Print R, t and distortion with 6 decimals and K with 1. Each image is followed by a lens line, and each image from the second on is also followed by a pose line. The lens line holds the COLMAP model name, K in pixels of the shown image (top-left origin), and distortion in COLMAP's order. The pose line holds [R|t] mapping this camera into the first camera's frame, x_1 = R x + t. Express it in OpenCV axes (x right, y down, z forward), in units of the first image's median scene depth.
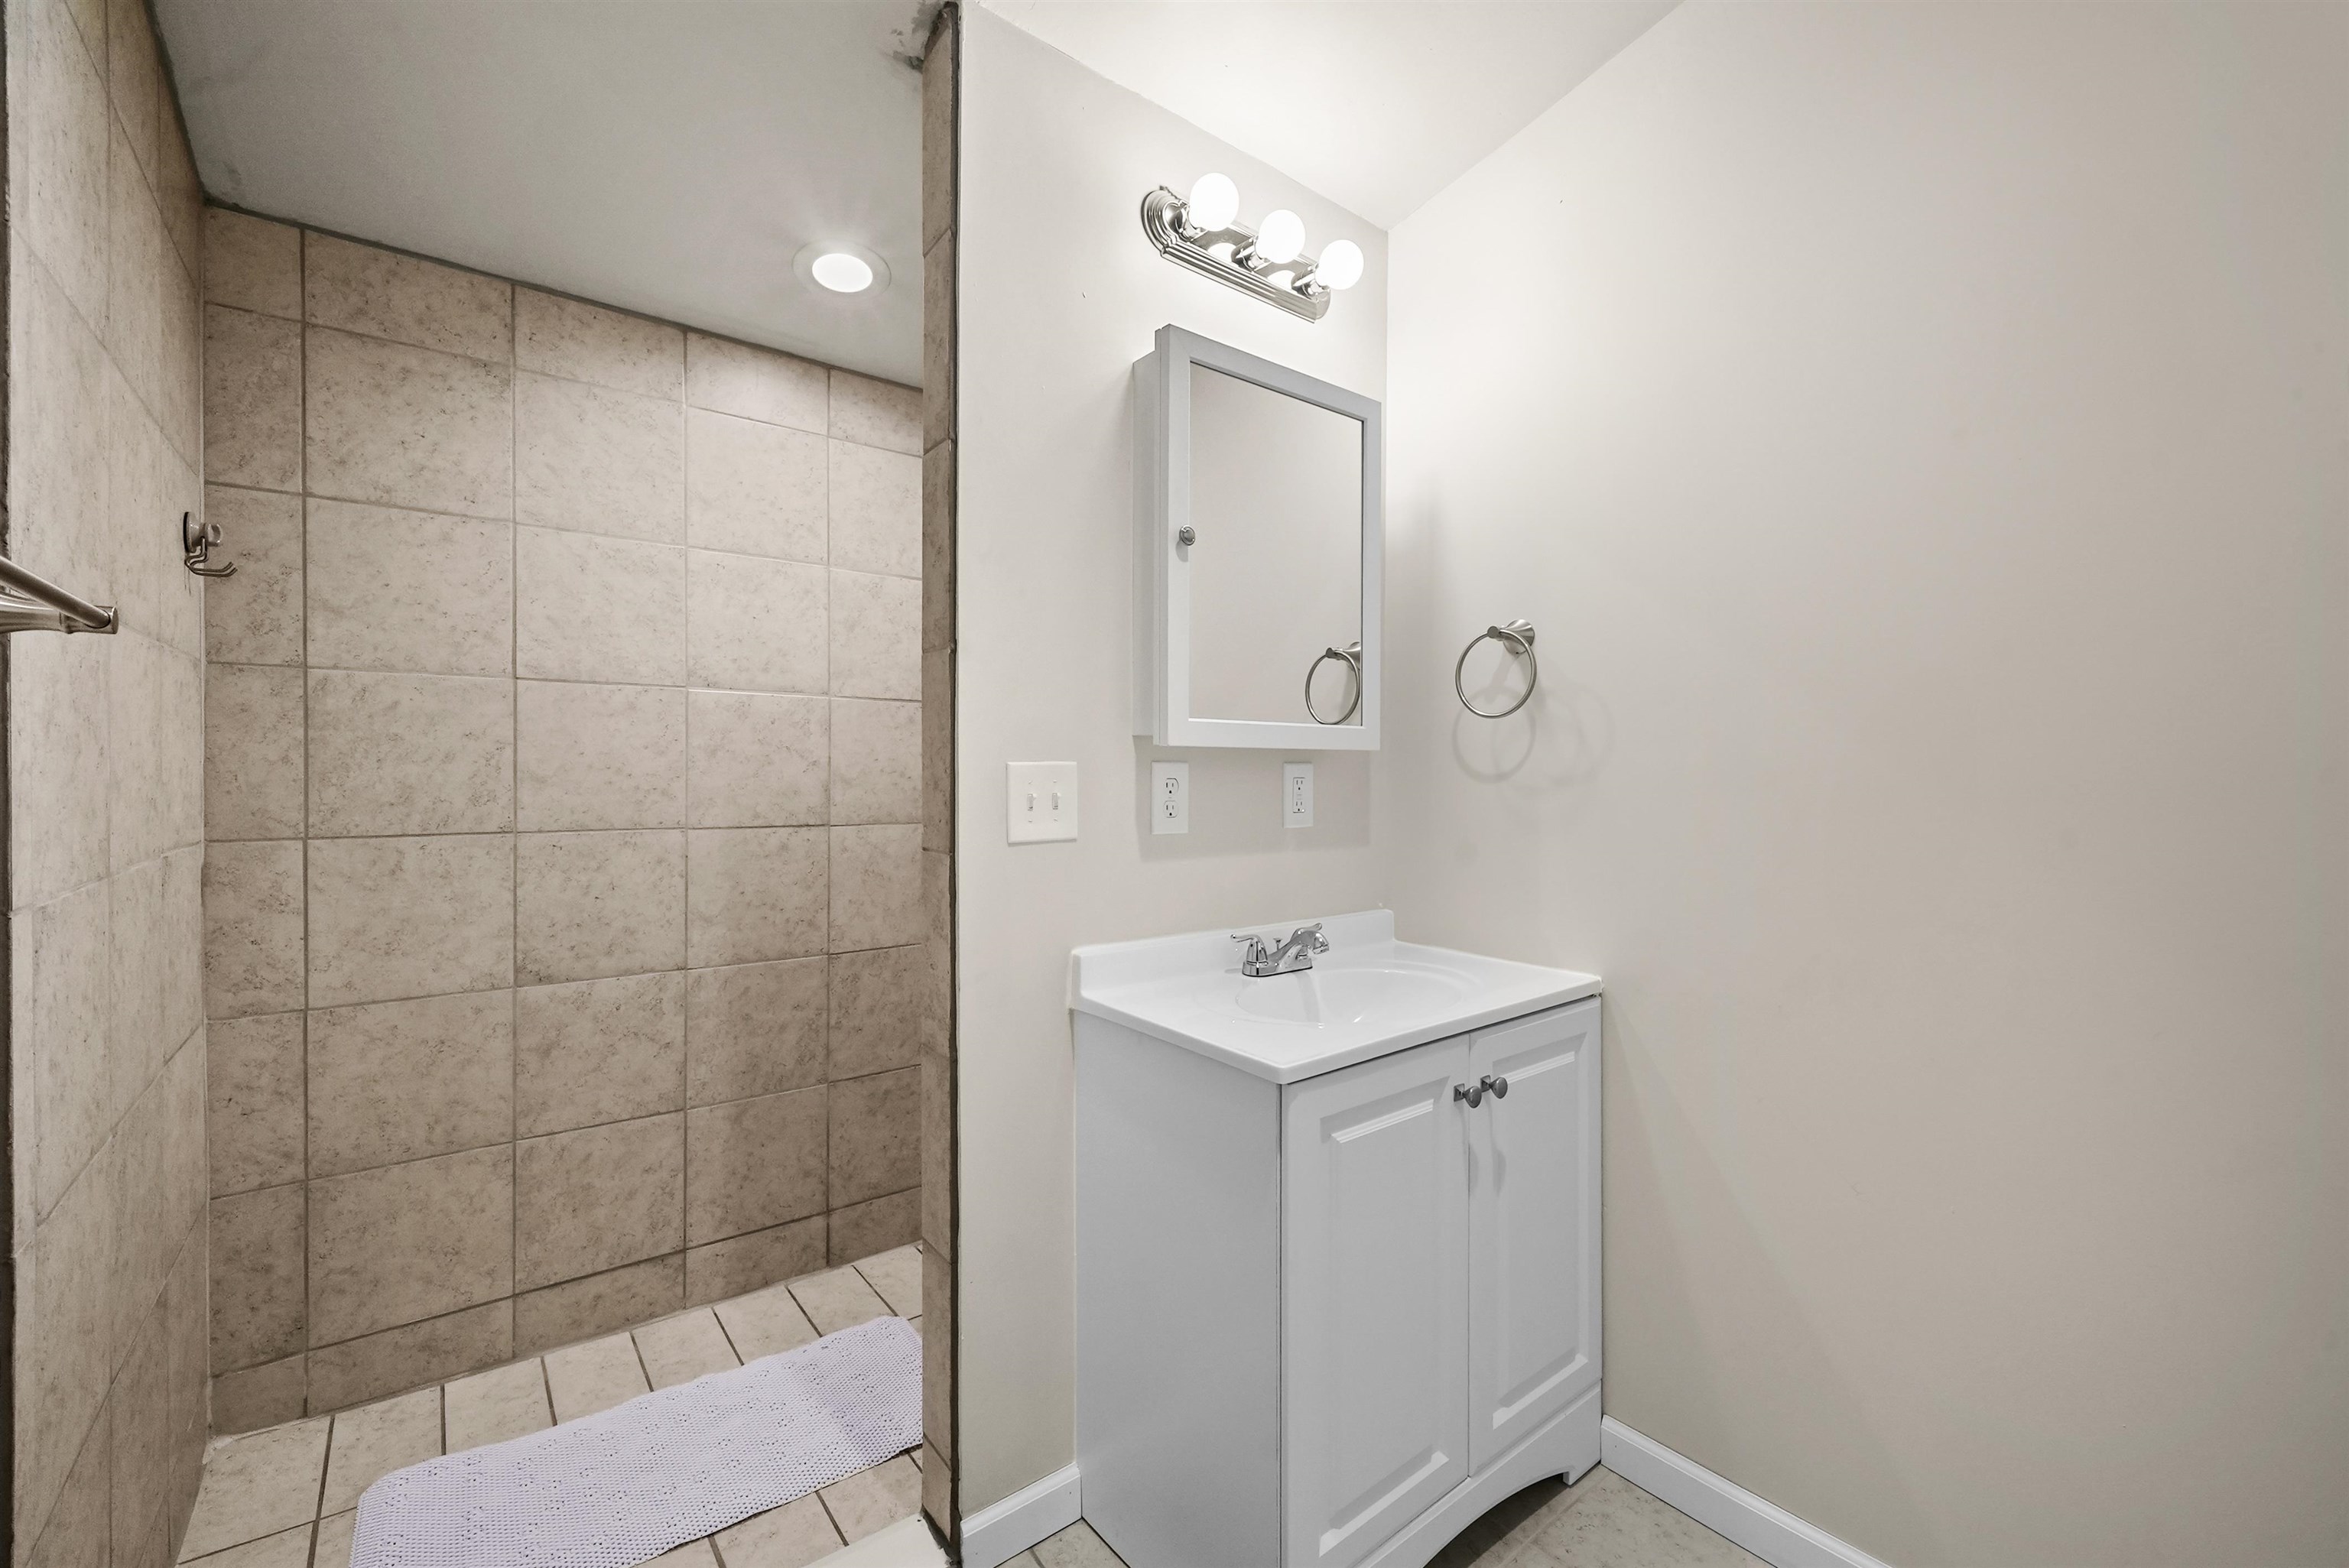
lens RADIAL K [[961.3, 0, 1177.6], [0, 961.3, 780.1], [0, 0, 1]] dist [0.001257, -0.000212]
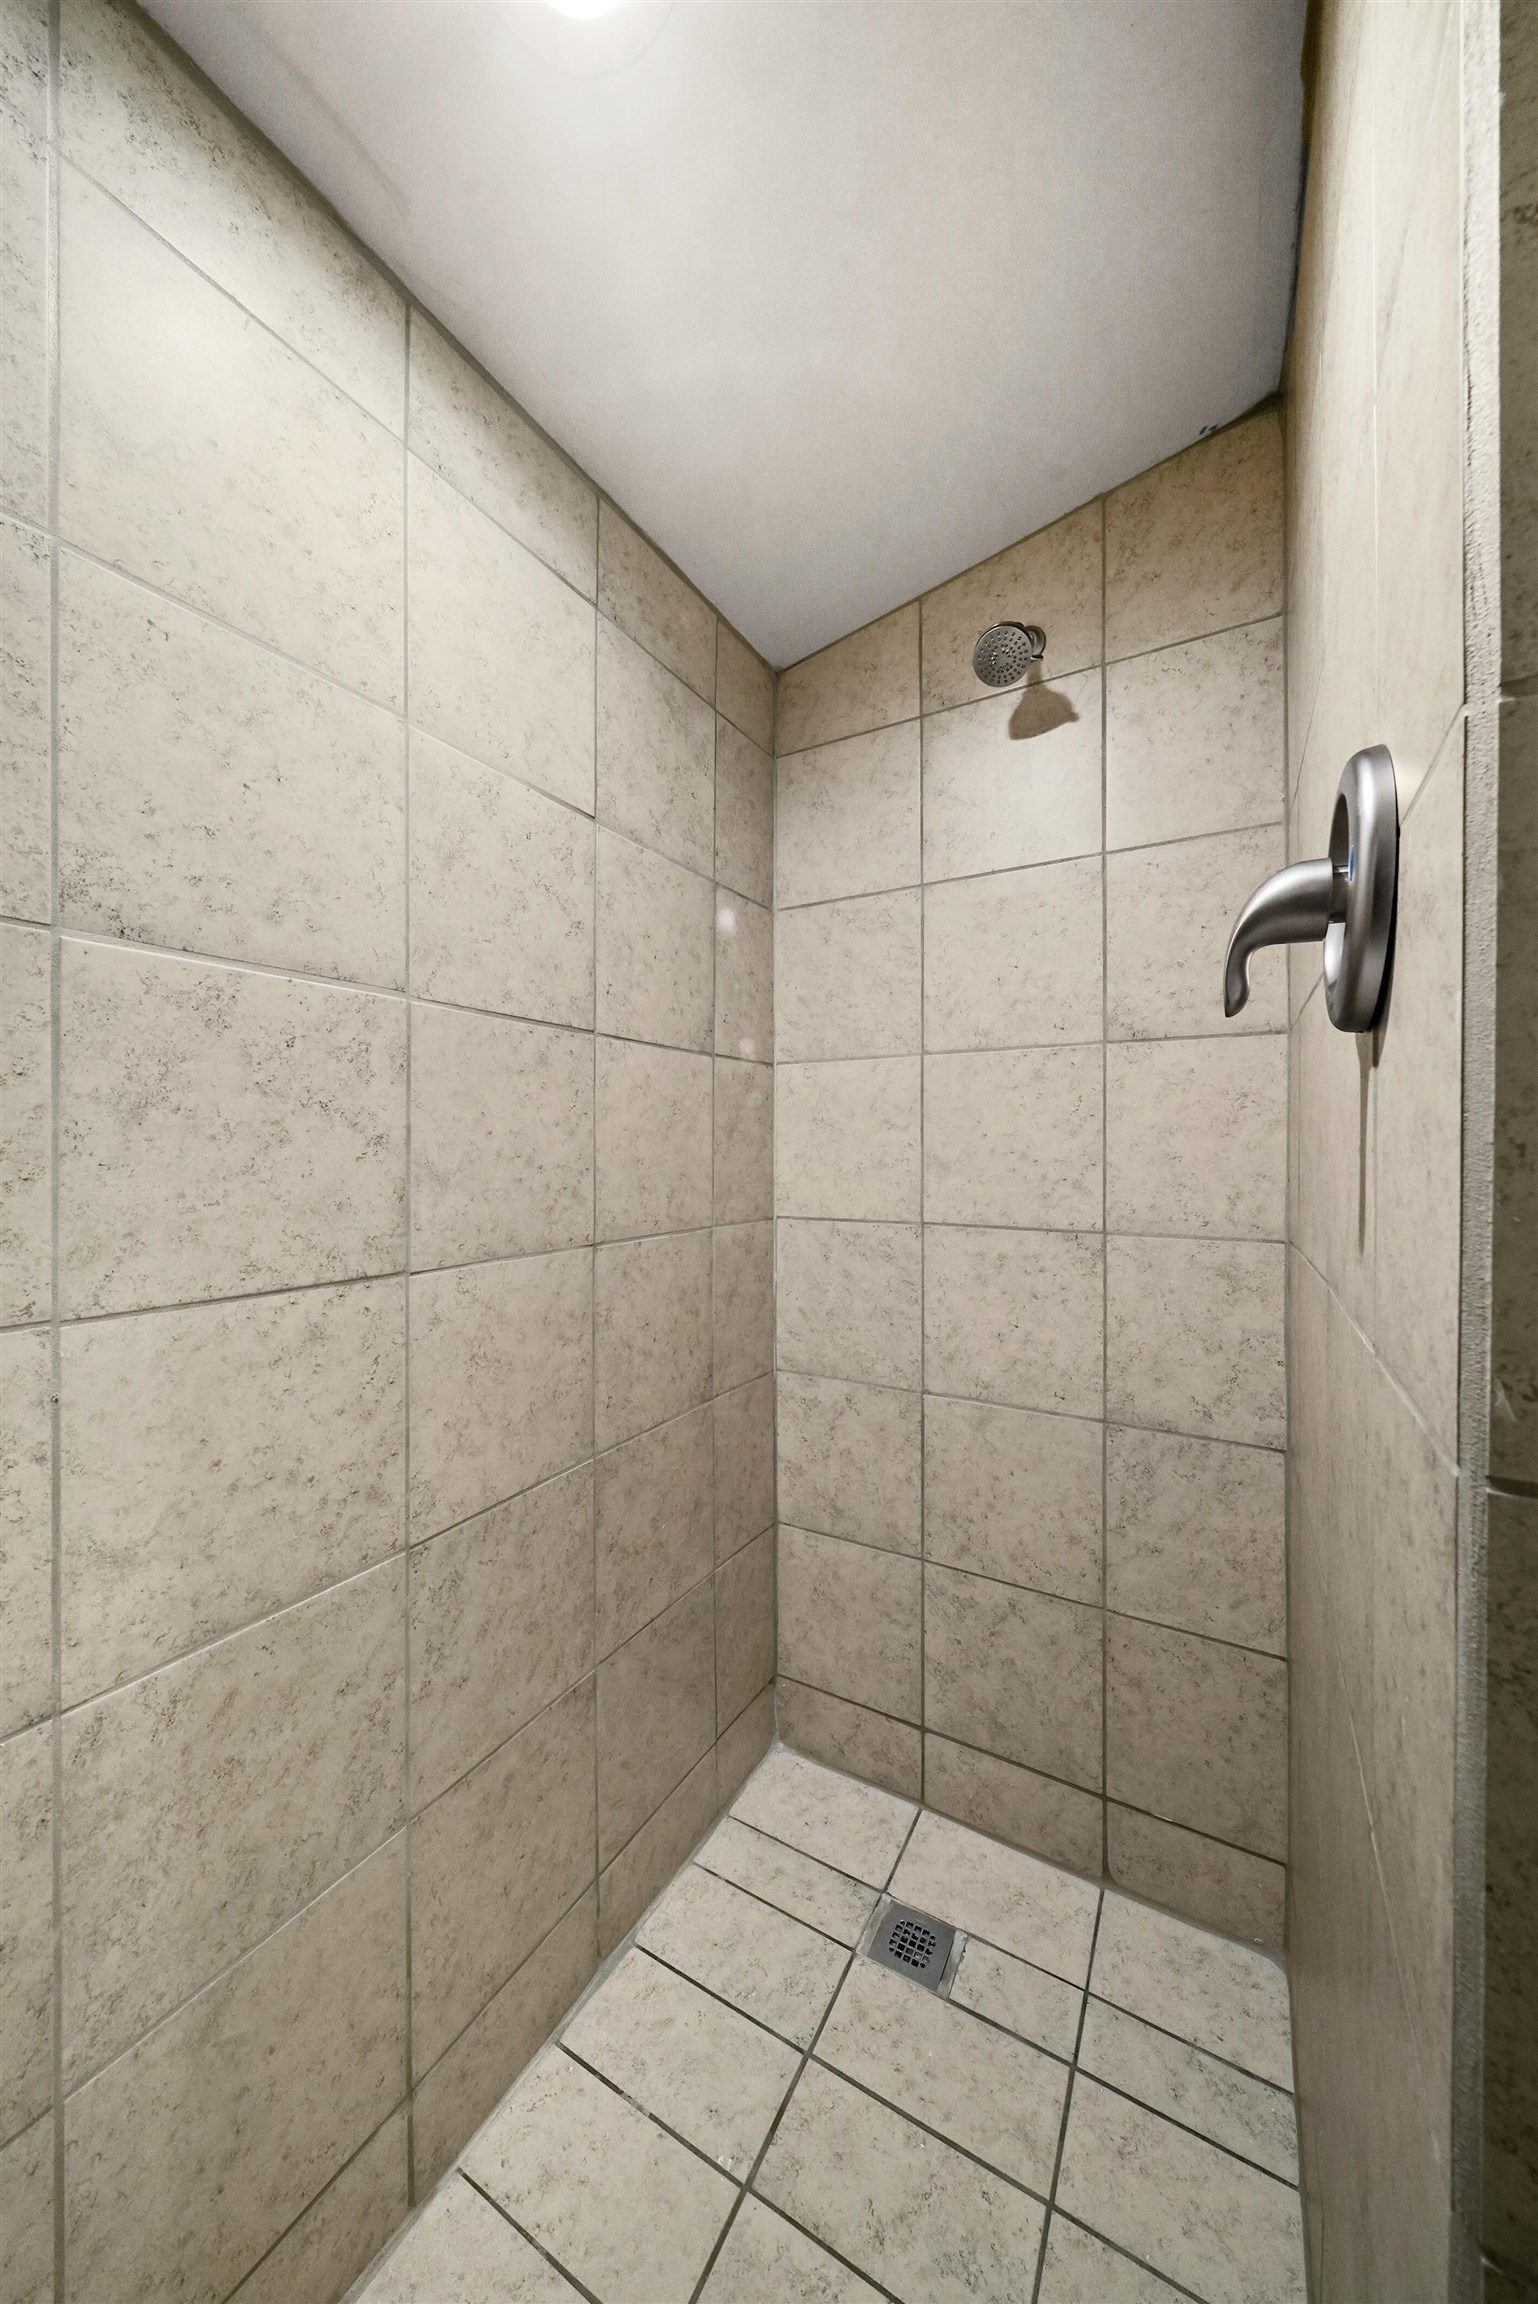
lens RADIAL K [[792.9, 0, 765.1], [0, 792.9, 1151.1], [0, 0, 1]] dist [-0.005112, 0.000097]
pose [[0.931423, -0.002758, 0.363929, -0.344801], [0.003415, 0.999993, -0.001162, -0.011493], [-0.363923, 0.002325, 0.931426, 0.584804]]
